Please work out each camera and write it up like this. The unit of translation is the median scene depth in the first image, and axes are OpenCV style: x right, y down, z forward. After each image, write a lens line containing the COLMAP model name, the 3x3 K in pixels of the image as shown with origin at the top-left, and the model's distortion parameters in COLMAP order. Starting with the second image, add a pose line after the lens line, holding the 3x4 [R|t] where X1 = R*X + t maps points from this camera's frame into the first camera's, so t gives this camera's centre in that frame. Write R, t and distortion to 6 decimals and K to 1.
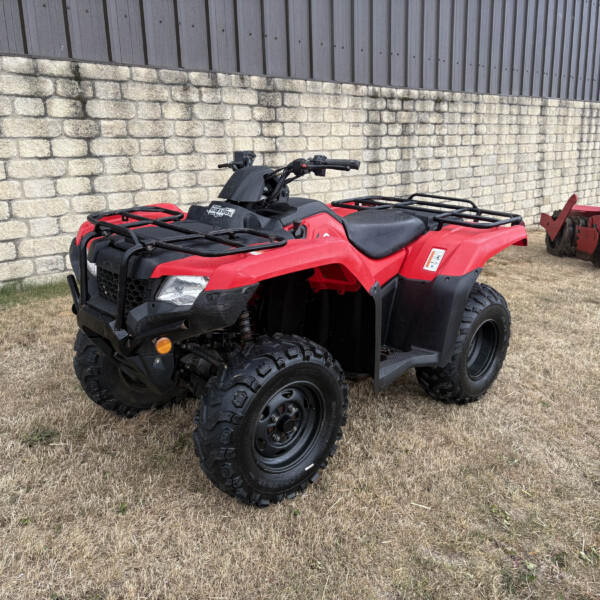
lens RADIAL K [[609.2, 0, 300.0], [0, 609.2, 300.0], [0, 0, 1]] dist [0.063869, -0.044480]
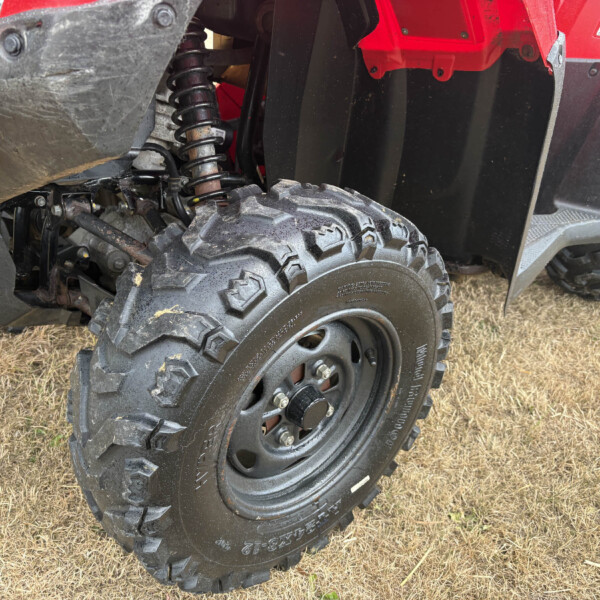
lens RADIAL K [[609.2, 0, 300.0], [0, 609.2, 300.0], [0, 0, 1]] dist [0.063869, -0.044480]
pose [[0.999648, 0.006335, -0.025763, -0.007551], [0.000661, 0.964826, 0.262888, 0.011407], [0.026522, -0.262812, 0.964482, 0.262816]]
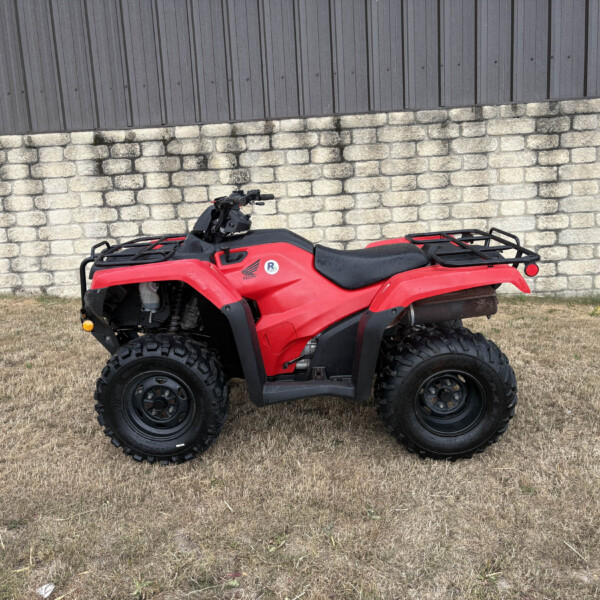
lens RADIAL K [[609.2, 0, 300.0], [0, 609.2, 300.0], [0, 0, 1]] dist [0.063869, -0.044480]
pose [[0.719105, 0.091264, -0.688882, 0.416749], [-0.132169, 0.991205, -0.006651, -0.014674], [0.682216, 0.095831, 0.724843, 0.121186]]
